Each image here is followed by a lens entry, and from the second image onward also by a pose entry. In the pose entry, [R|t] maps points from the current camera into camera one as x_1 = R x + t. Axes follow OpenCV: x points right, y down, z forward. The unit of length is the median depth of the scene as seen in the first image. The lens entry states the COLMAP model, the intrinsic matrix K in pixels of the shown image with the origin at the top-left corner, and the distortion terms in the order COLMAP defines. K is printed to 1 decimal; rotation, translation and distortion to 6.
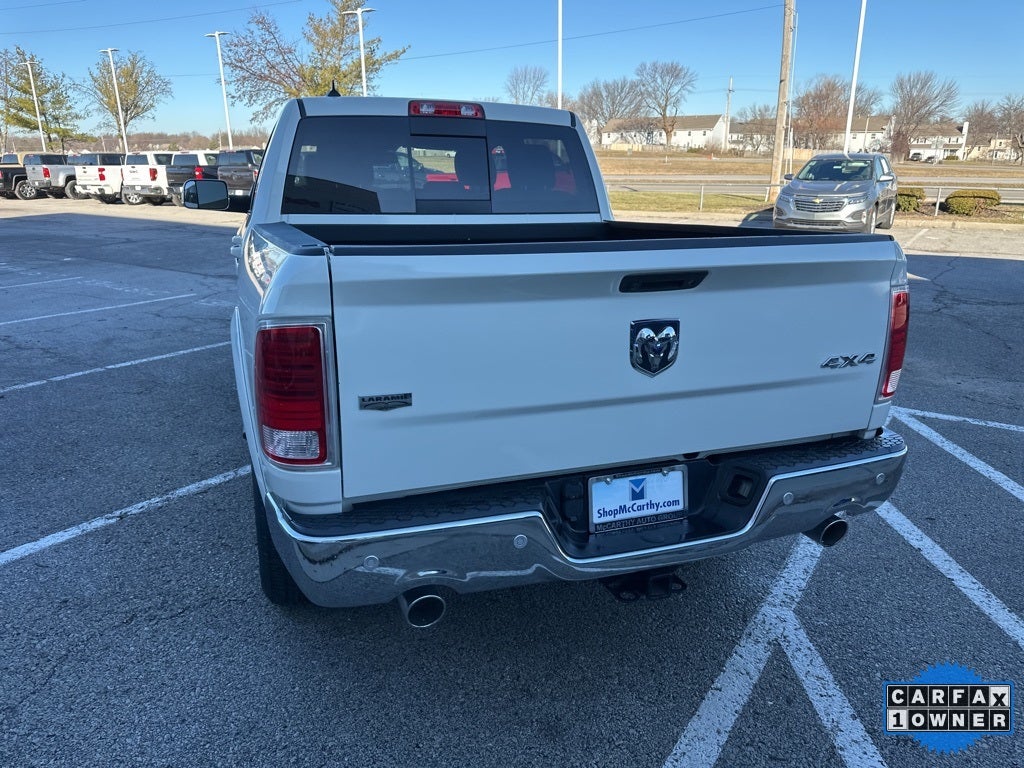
lens RADIAL K [[727.2, 0, 510.4], [0, 727.2, 377.5], [0, 0, 1]] dist [0.026467, -0.039558]
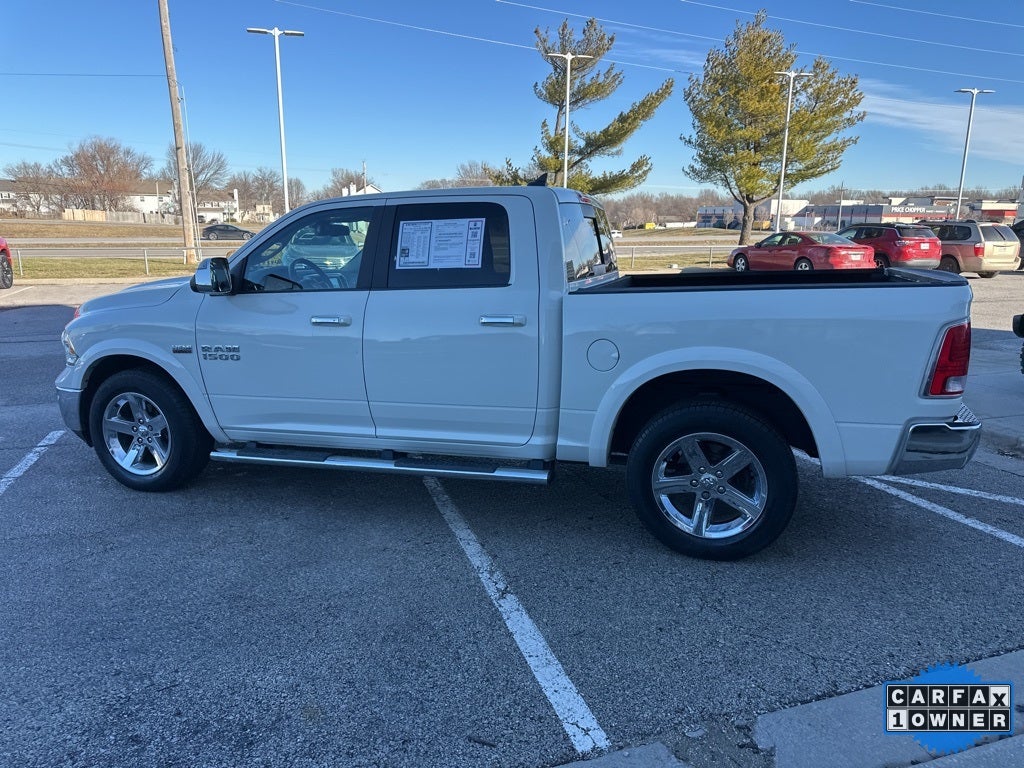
lens RADIAL K [[707.2, 0, 512.0], [0, 707.2, 384.0], [0, 0, 1]] dist [0.082599, -0.115119]
pose [[0.614706, -0.169737, 0.770276, -0.535739], [0.220474, 0.974620, 0.038820, -0.052885], [-0.757316, 0.145963, 0.636527, 0.147595]]
